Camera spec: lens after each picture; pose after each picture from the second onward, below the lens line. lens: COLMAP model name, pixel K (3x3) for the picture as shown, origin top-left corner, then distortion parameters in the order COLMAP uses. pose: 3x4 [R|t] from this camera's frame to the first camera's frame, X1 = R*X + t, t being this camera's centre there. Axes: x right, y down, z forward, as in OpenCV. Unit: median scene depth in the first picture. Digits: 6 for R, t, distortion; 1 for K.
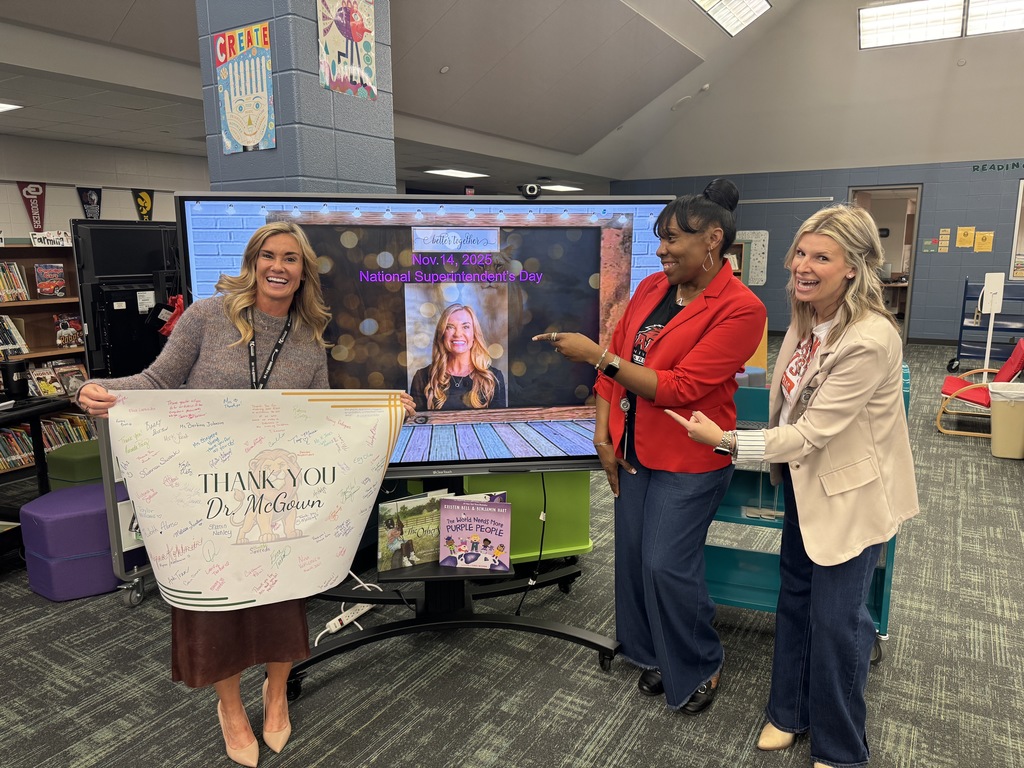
lens RADIAL K [[726.8, 0, 511.8], [0, 726.8, 382.0], [0, 0, 1]] dist [0.011541, -0.016817]
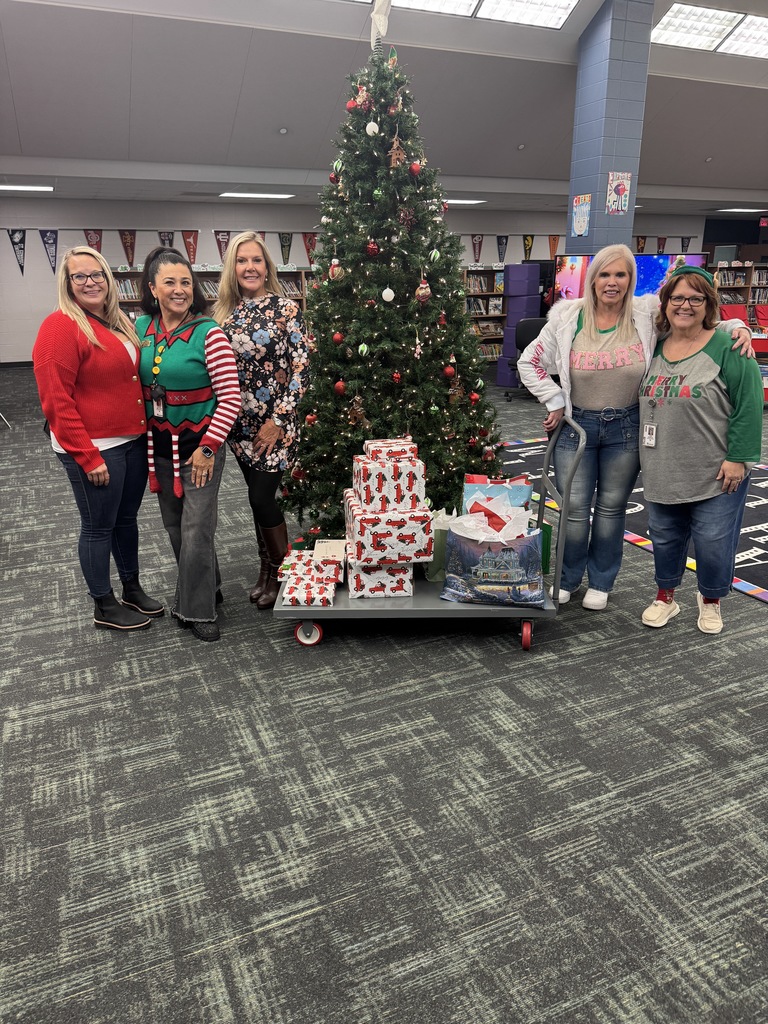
lens RADIAL K [[726.8, 0, 384.9], [0, 726.8, 512.1], [0, 0, 1]] dist [0.011541, -0.016817]
pose [[0.820482, 0.178926, -0.542949, 0.529514], [-0.101229, 0.980221, 0.170055, 0.240090], [0.562638, -0.084565, 0.822367, -1.311790]]
